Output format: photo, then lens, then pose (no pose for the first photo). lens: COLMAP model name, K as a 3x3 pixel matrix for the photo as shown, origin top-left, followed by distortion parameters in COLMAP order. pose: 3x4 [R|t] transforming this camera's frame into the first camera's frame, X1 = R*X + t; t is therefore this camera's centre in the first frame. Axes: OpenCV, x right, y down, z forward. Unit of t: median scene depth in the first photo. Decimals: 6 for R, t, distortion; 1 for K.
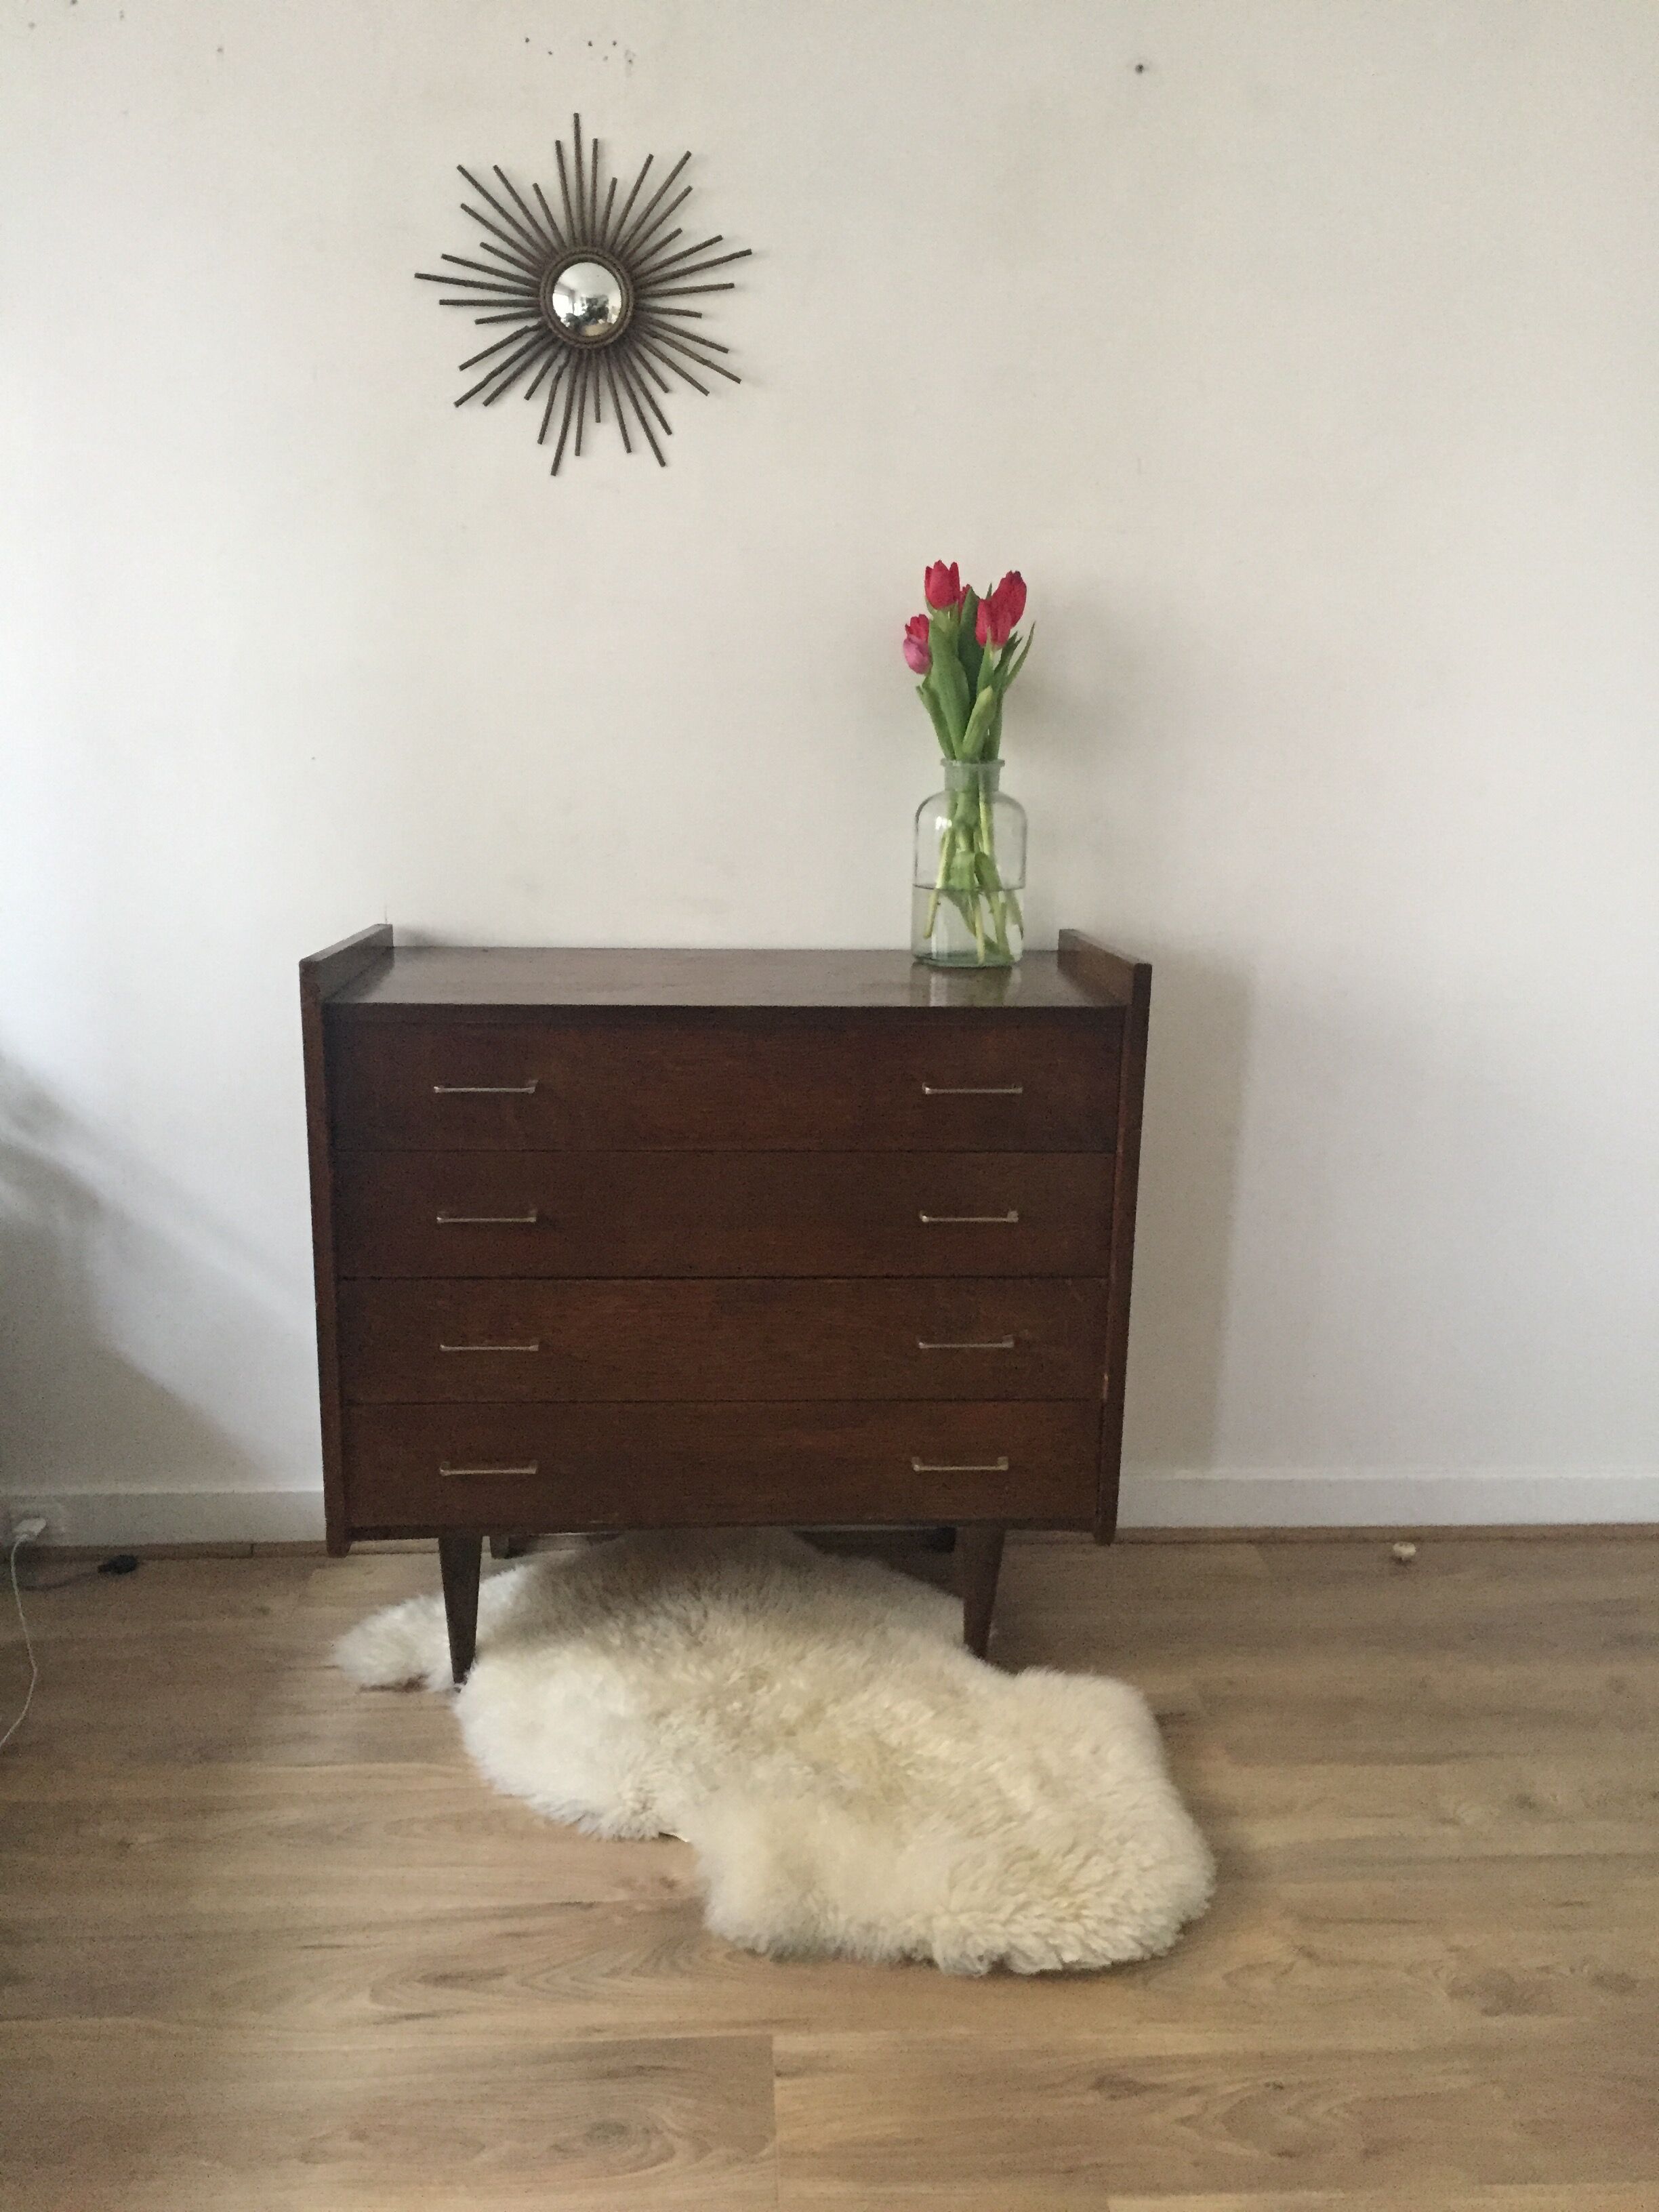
lens RADIAL K [[1887.1, 0, 839.0], [0, 1887.1, 1112.1], [0, 0, 1]] dist [0.095209, -0.128637]
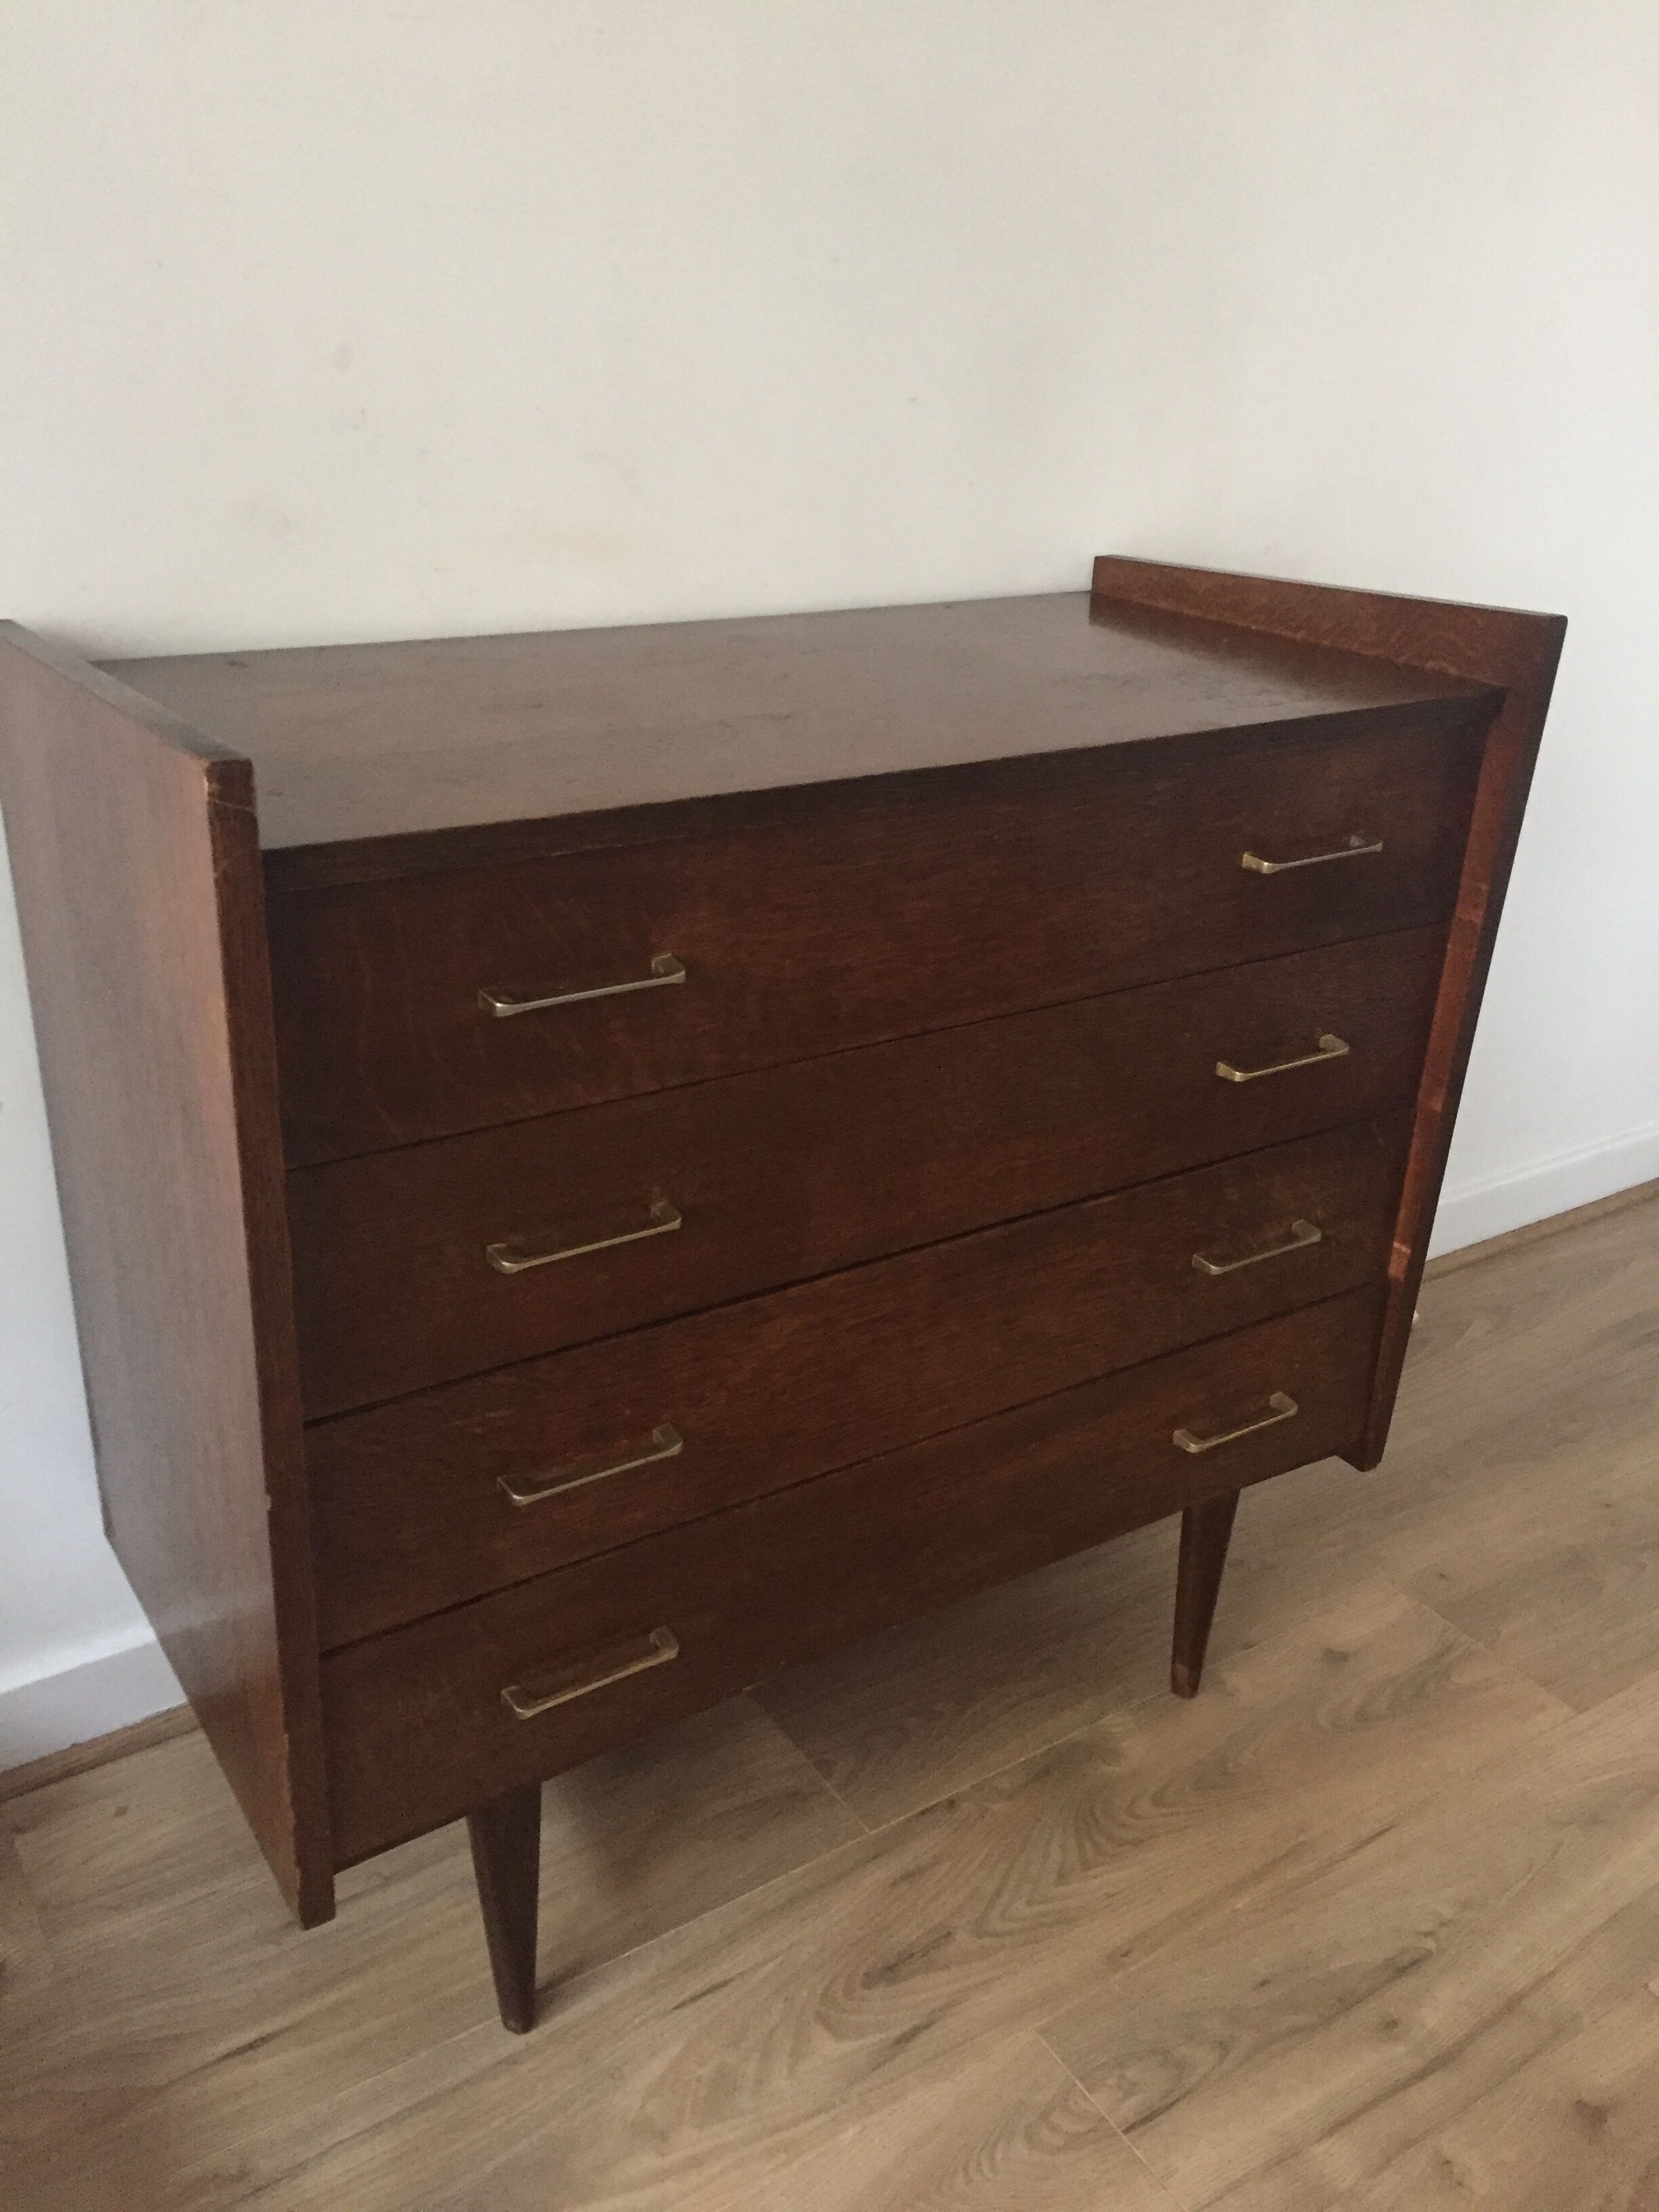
lens RADIAL K [[1872.1, 0, 824.1], [0, 1872.1, 1108.7], [0, 0, 1]] dist [0.097104, -0.141957]
pose [[0.865341, -0.190394, 0.463610, -0.326100], [0.089314, 0.968808, 0.231159, -0.078435], [-0.493160, -0.158625, 0.855354, 0.511998]]
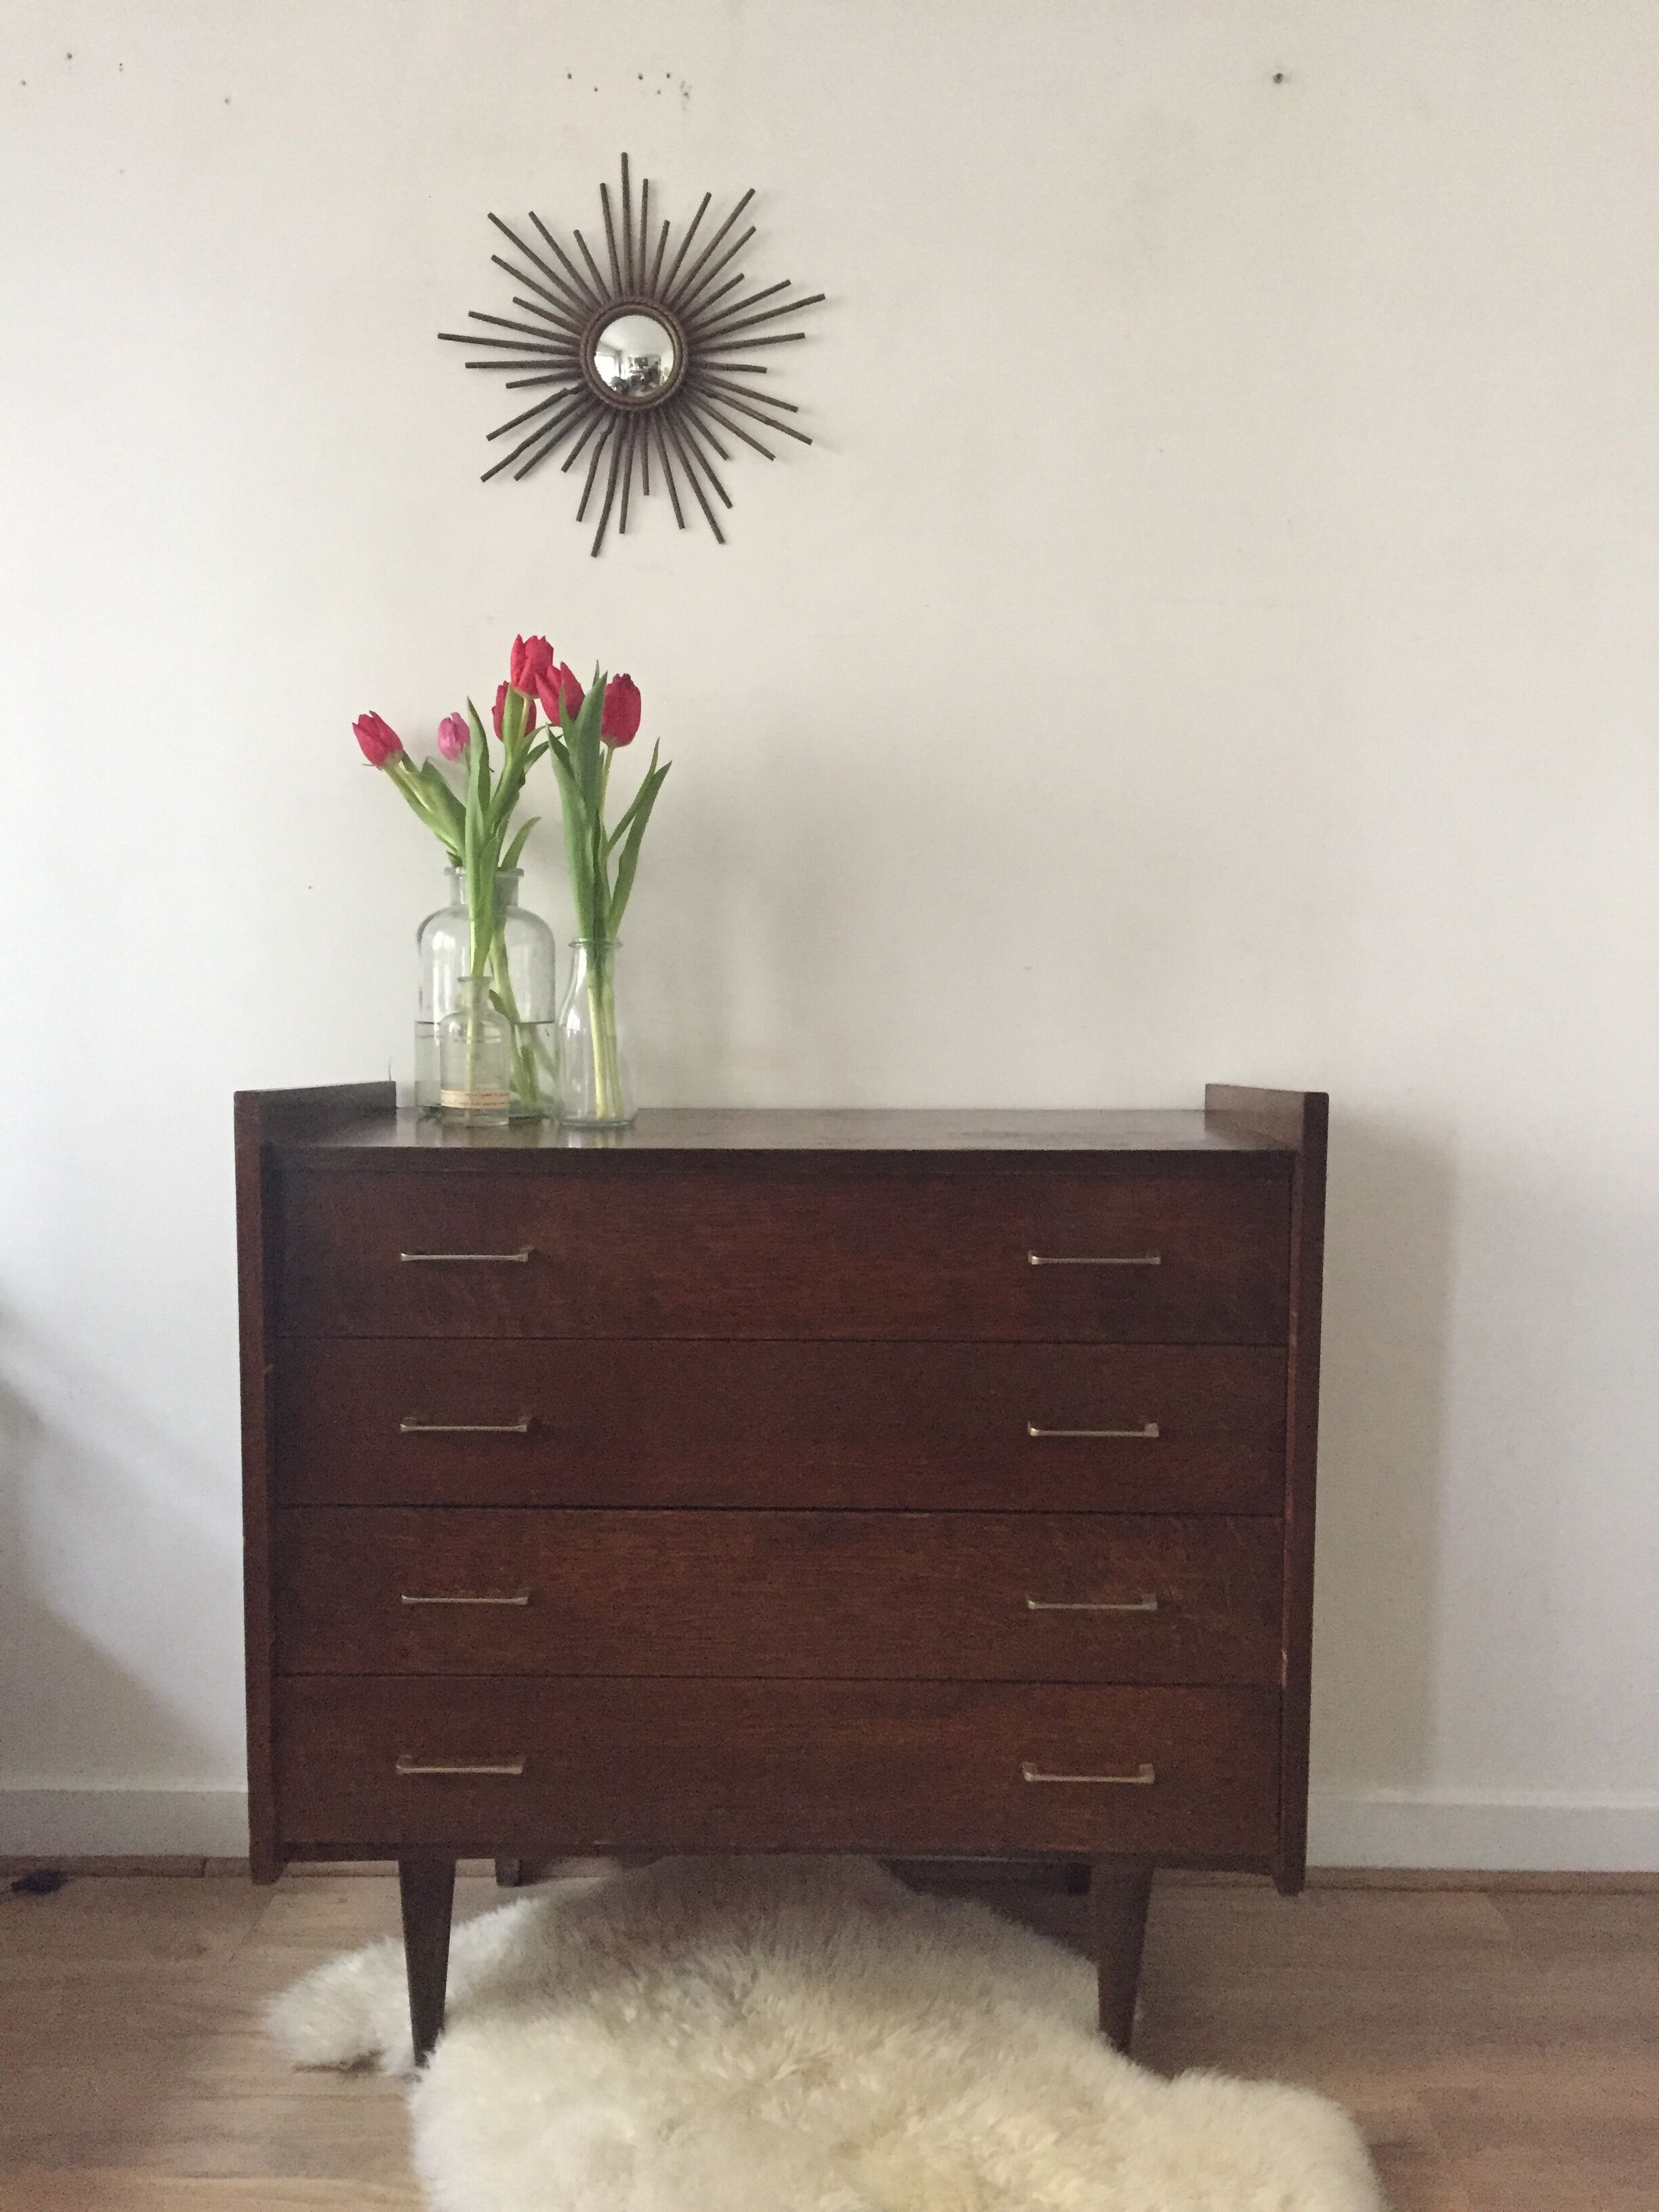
lens RADIAL K [[1893.8, 0, 833.5], [0, 1893.8, 1108.2], [0, 0, 1]] dist [0.100925, -0.142095]
pose [[0.996847, -0.006151, -0.079105, 0.024490], [-0.005775, 0.988721, -0.149655, 0.039784], [0.079133, 0.149640, 0.985569, 0.207337]]
